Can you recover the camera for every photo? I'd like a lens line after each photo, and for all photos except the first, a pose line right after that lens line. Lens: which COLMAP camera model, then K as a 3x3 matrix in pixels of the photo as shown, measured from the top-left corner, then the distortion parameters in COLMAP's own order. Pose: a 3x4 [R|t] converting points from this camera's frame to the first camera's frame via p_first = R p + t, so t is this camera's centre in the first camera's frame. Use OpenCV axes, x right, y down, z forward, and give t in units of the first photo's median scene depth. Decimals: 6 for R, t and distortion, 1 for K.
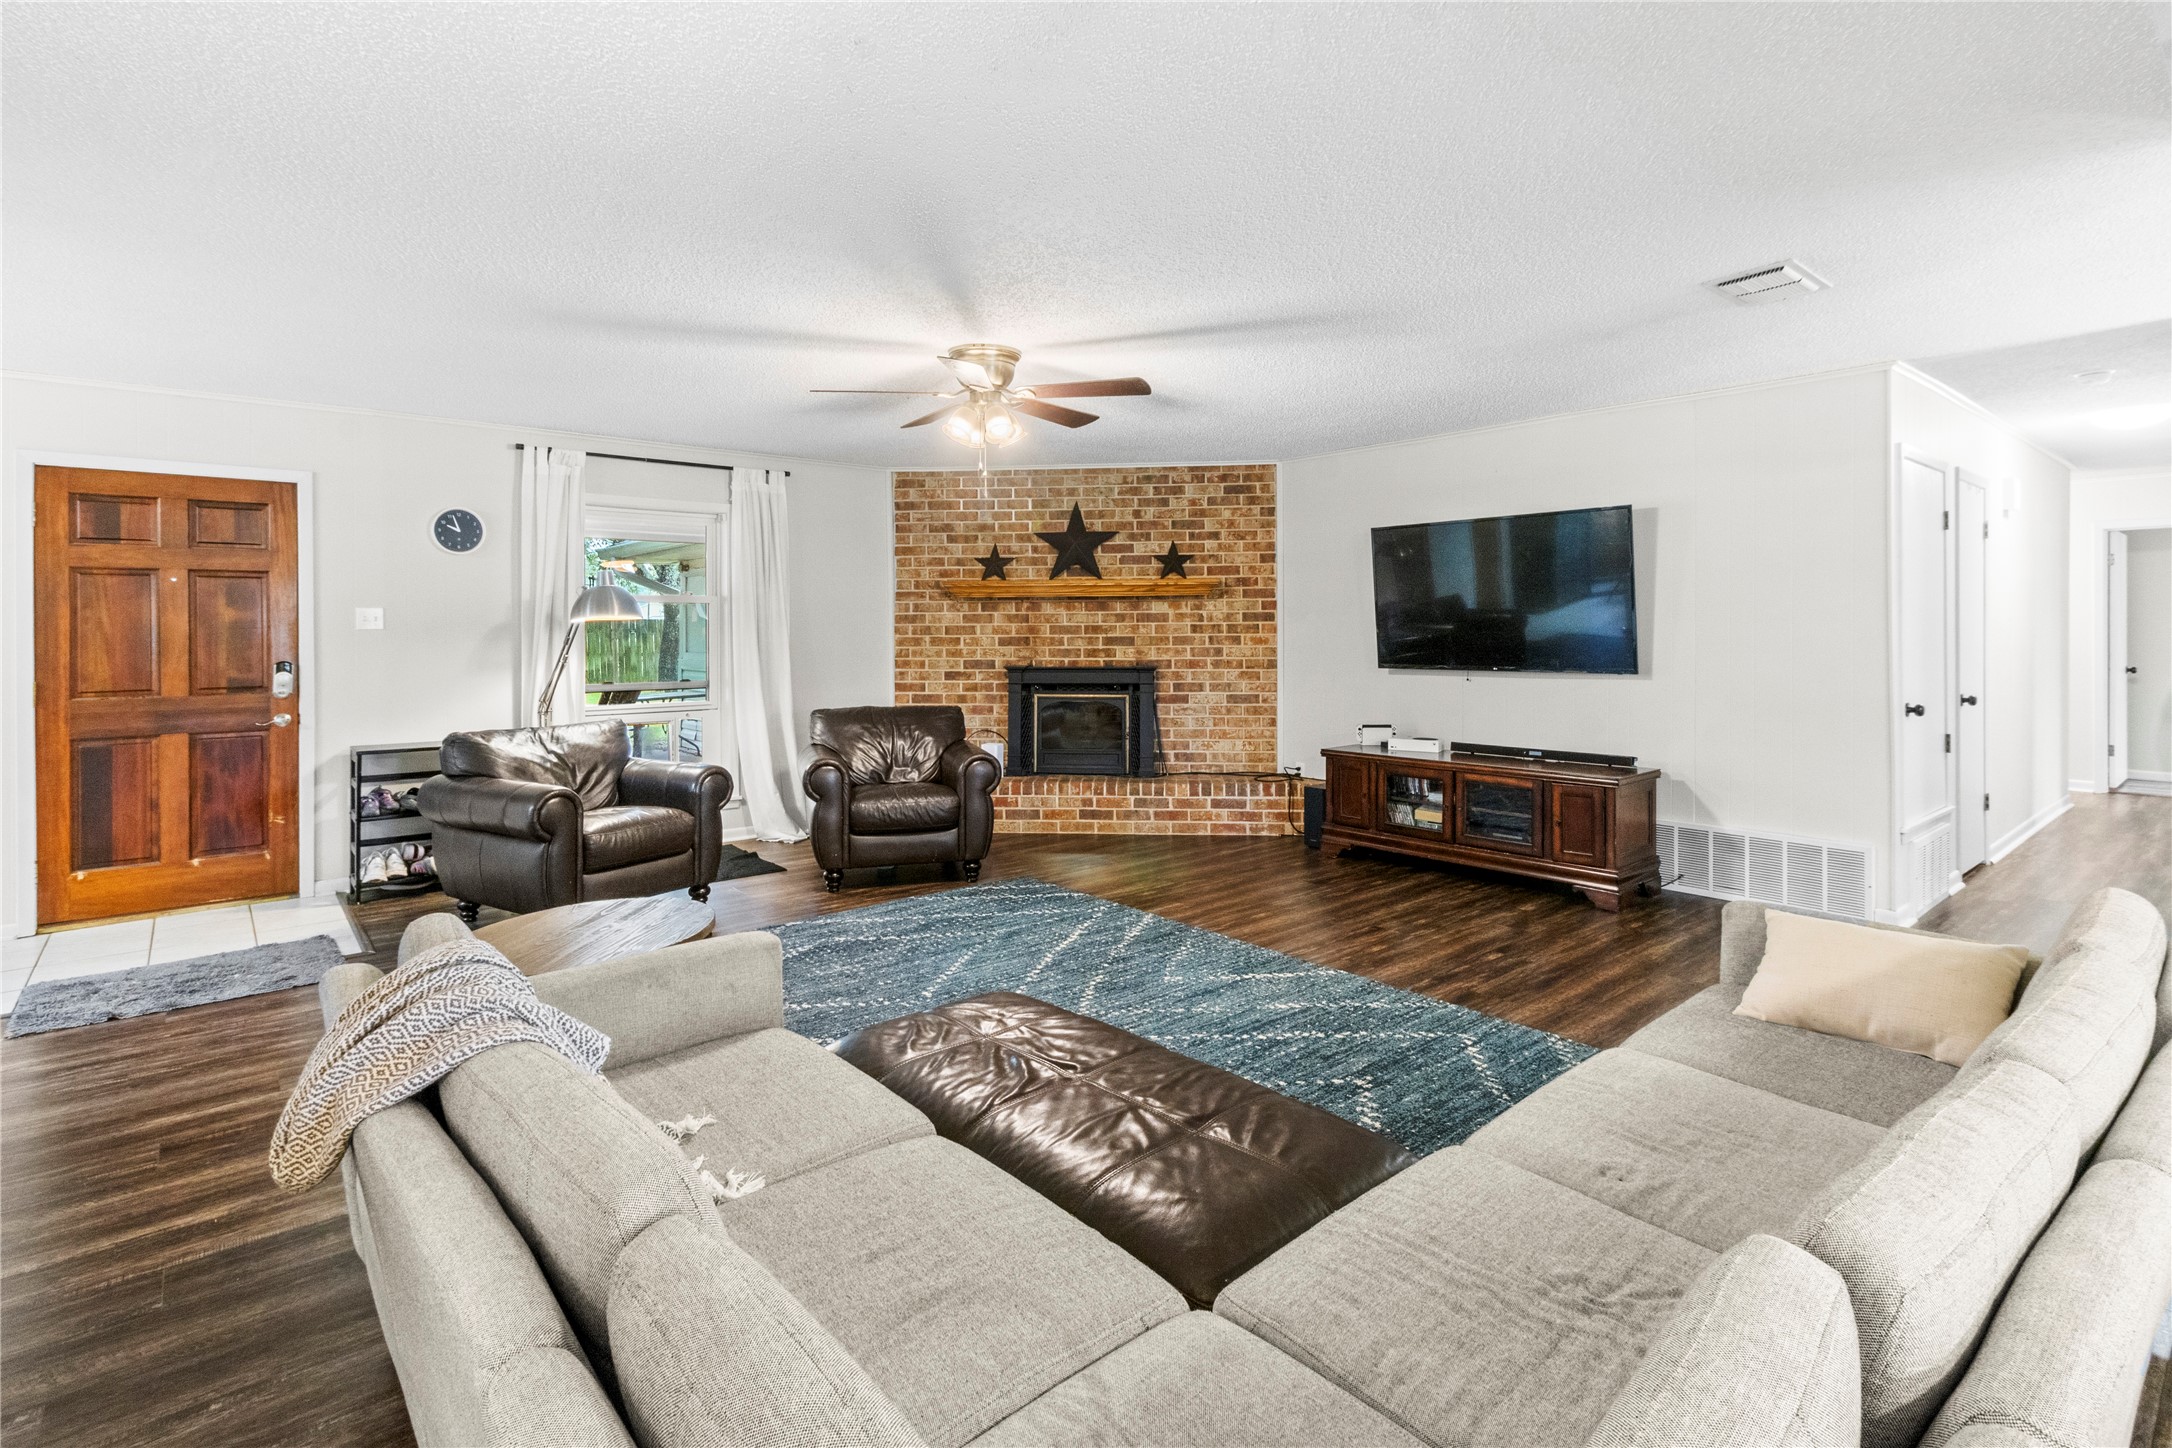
lens RADIAL K [[1038.9, 0, 1073.8], [0, 1038.9, 630.1], [0, 0, 1]] dist [0.003814, 0.000465]
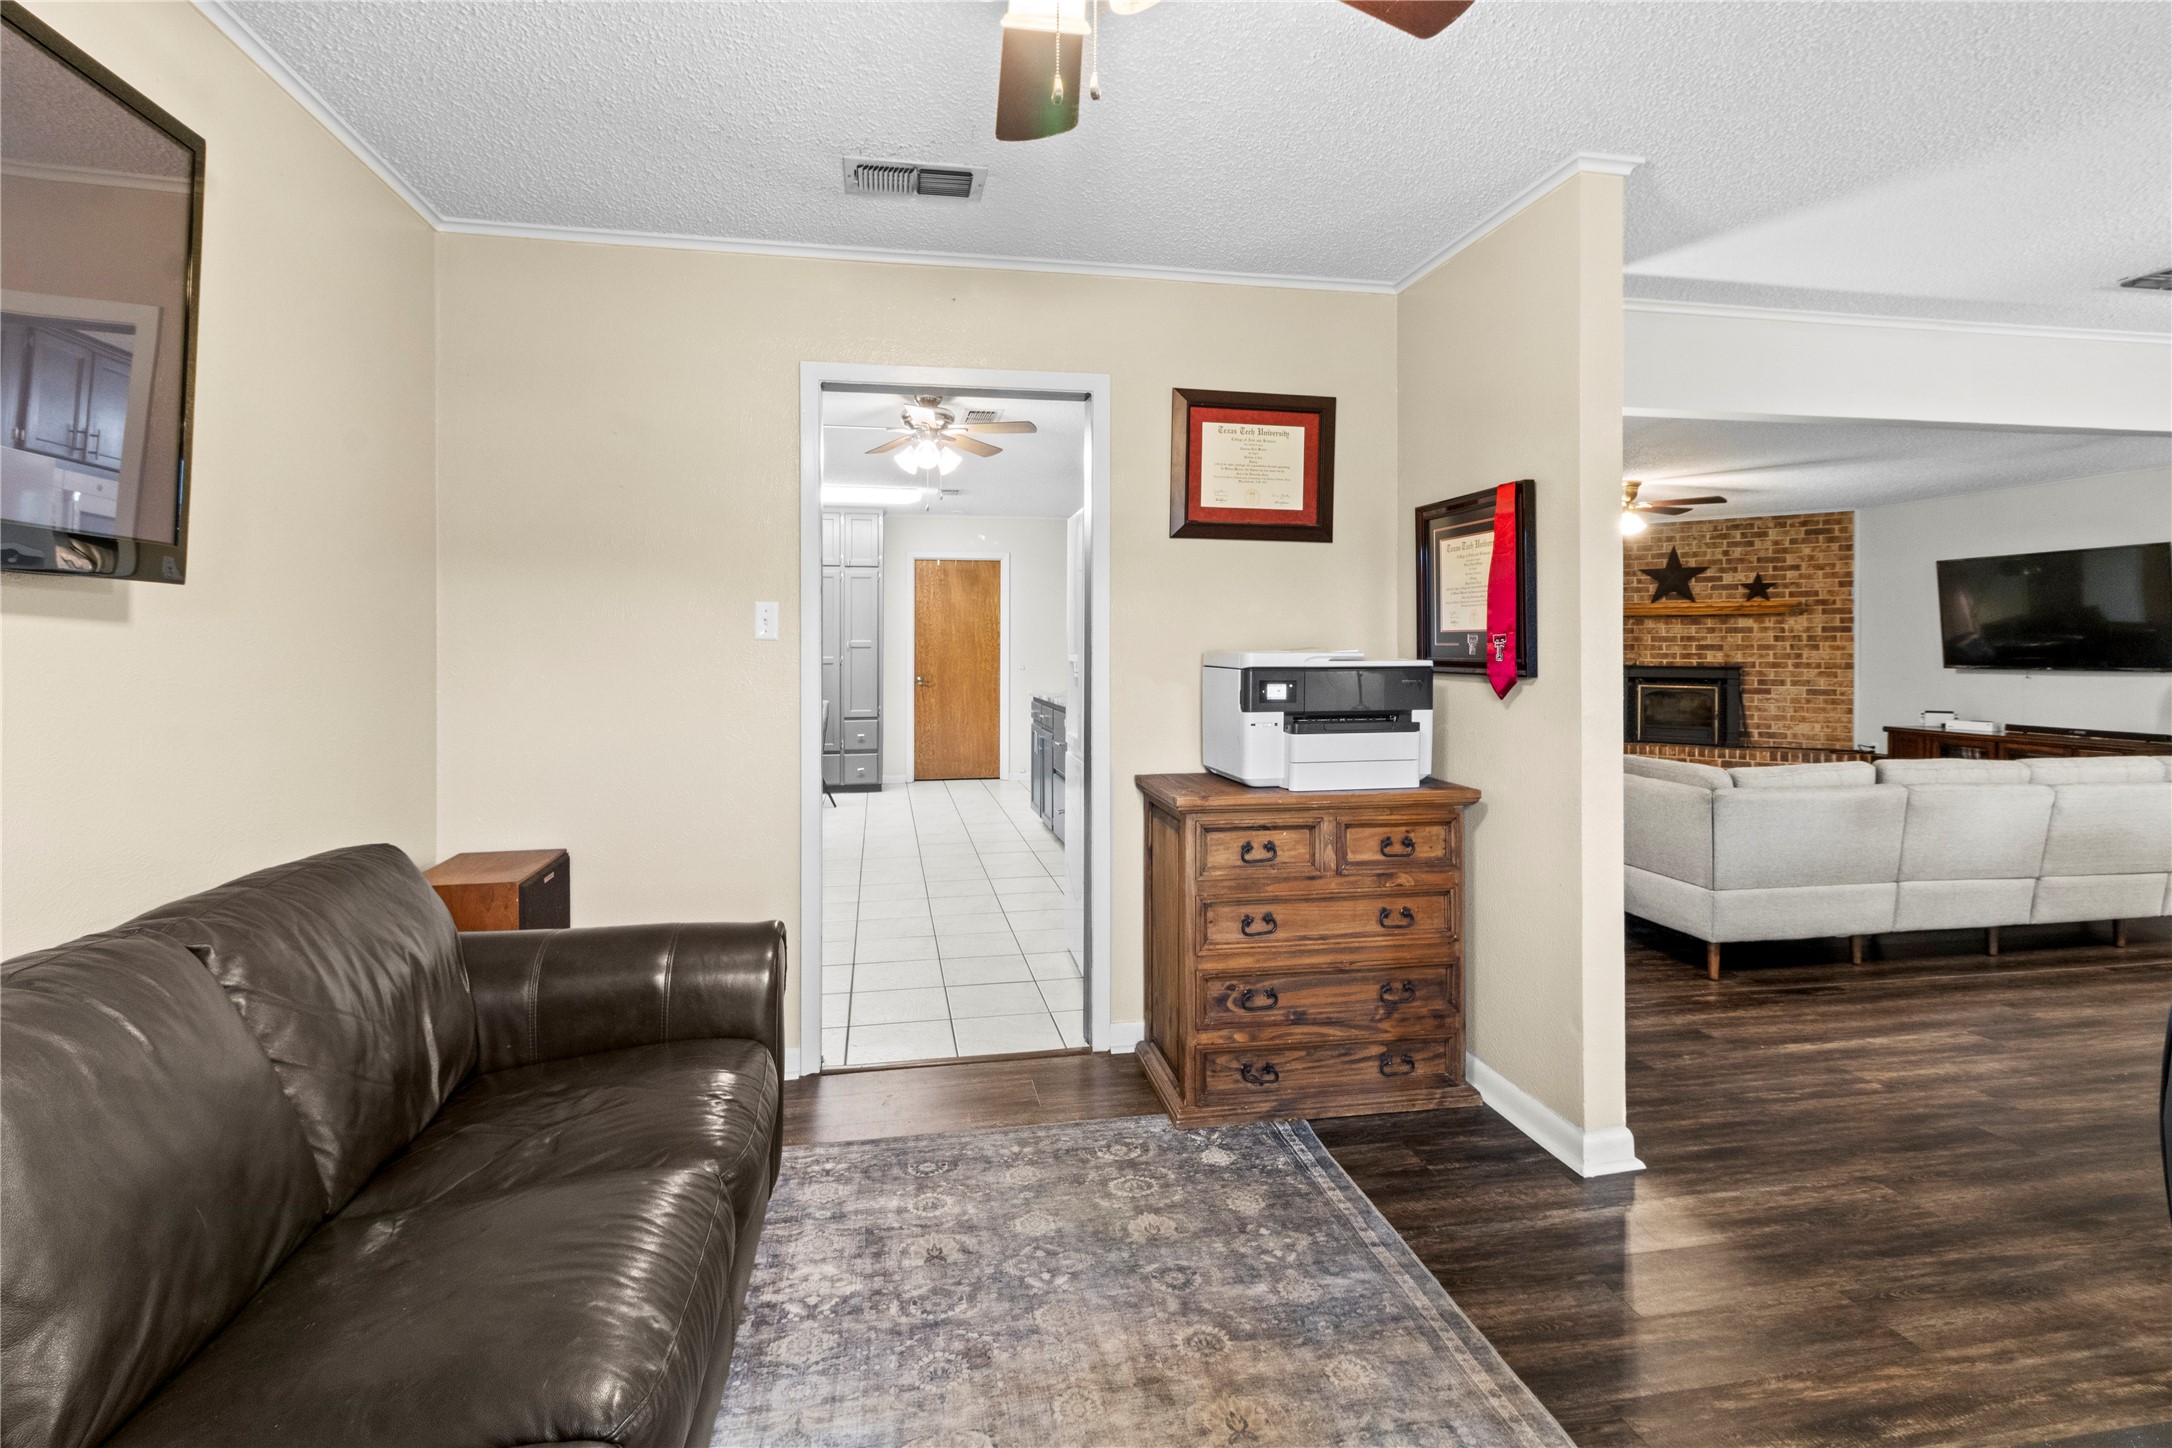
lens RADIAL K [[1031.9, 0, 1084.5], [0, 1031.9, 644.9], [0, 0, 1]] dist [0.010898, -0.000340]
pose [[0.873936, 0.005176, -0.486013, -0.012589], [-0.005217, 0.999986, 0.001268, 0.010001], [0.486013, 0.001427, 0.873951, -0.584104]]
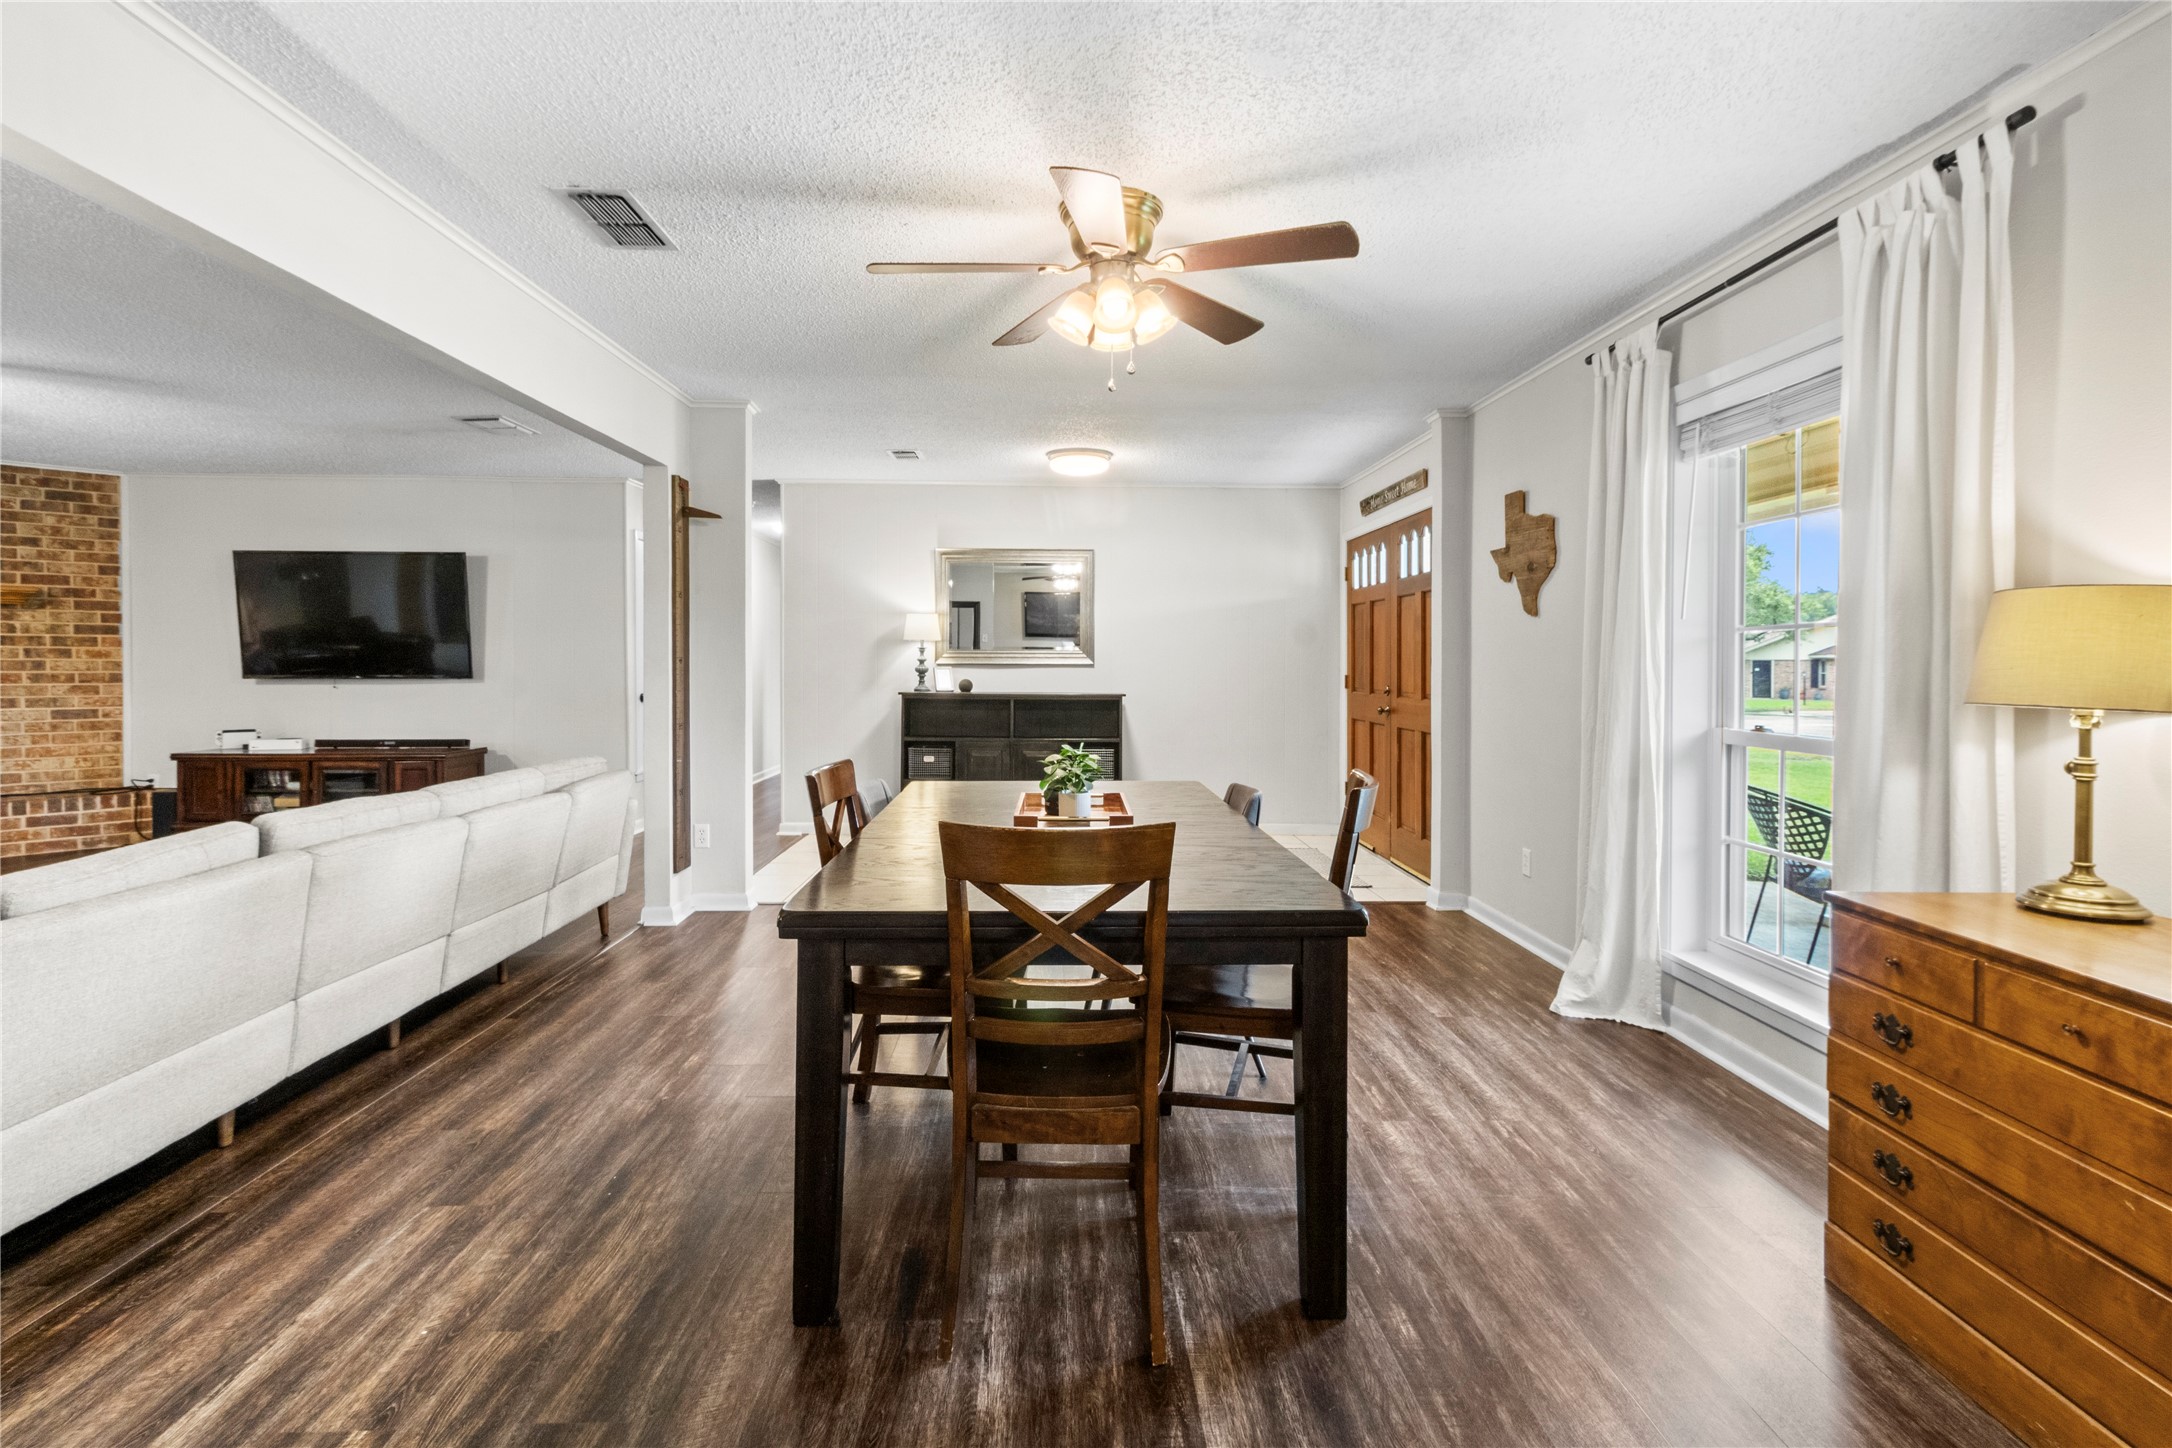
lens RADIAL K [[1027.3, 0, 1072.5], [0, 1027.3, 681.8], [0, 0, 1]] dist [0.008533, -0.000428]
pose [[0.620820, -0.006558, 0.783926, -0.015655], [-0.005943, 0.999897, 0.013071, 0.018047], [-0.783931, -0.012774, 0.620717, -0.323278]]
